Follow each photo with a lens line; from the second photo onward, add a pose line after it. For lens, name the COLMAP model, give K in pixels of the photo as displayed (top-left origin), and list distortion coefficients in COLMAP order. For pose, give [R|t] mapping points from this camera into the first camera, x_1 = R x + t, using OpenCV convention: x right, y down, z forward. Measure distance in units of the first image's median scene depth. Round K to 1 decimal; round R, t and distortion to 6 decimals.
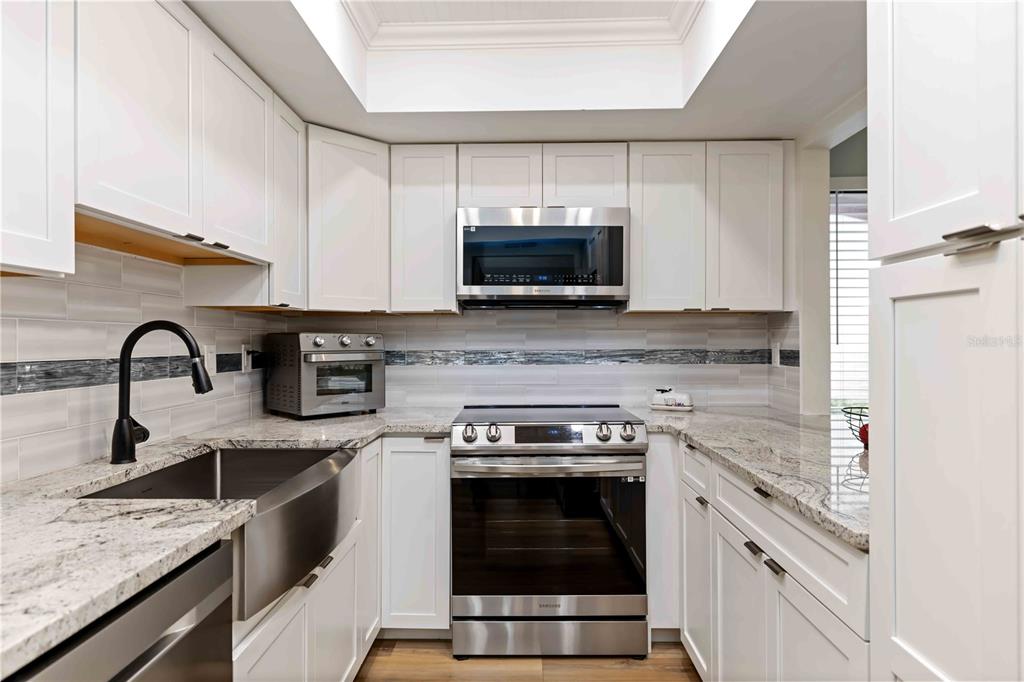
lens RADIAL K [[642.4, 0, 514.5], [0, 642.4, 342.9], [0, 0, 1]] dist [0.008614, 0.000375]
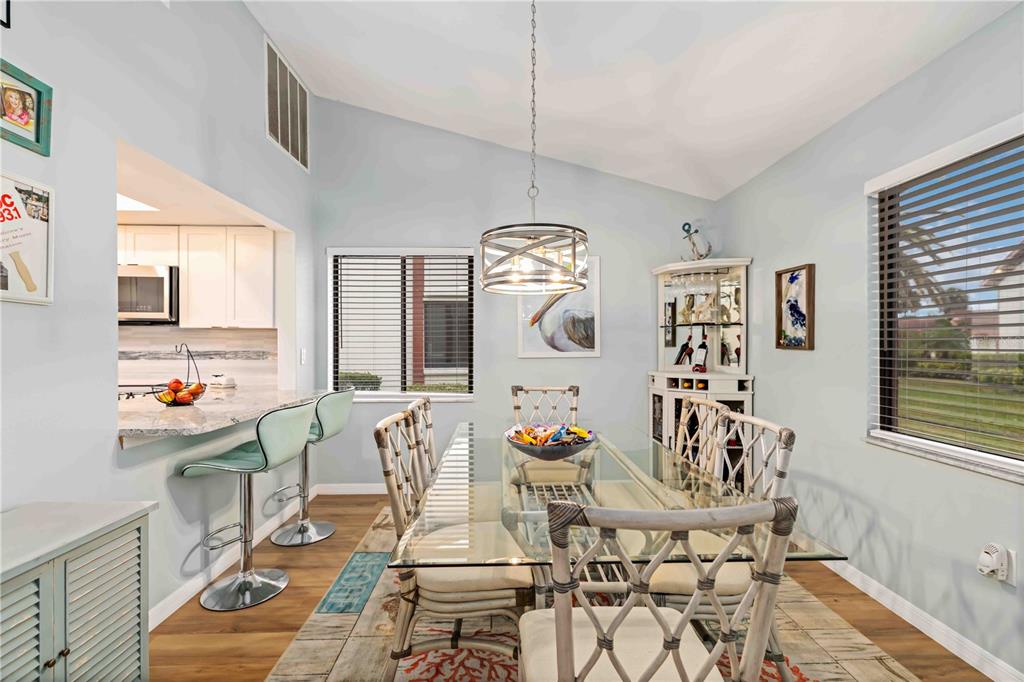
lens RADIAL K [[444.4, 0, 514.1], [0, 444.4, 341.6], [0, 0, 1]] dist [0.008836, 0.000154]
pose [[0.998955, 0.003632, 0.045556, 0.964363], [-0.003223, 0.999954, -0.009041, -0.005918], [-0.045586, 0.008885, 0.998921, -0.186049]]
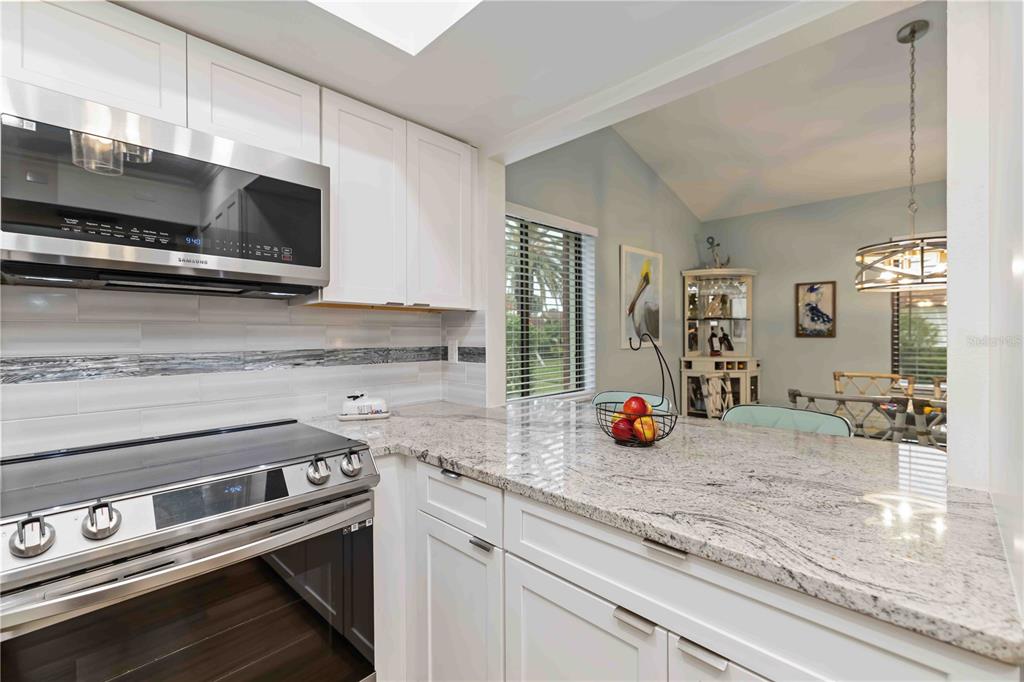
lens RADIAL K [[444.4, 0, 508.5], [0, 444.4, 336.7], [0, 0, 1]] dist [0.008836, 0.000154]
pose [[0.690246, -0.001455, 0.723573, -0.058424], [0.005570, 0.999979, -0.003302, -0.003279], [-0.723553, 0.006309, 0.690240, 0.451962]]
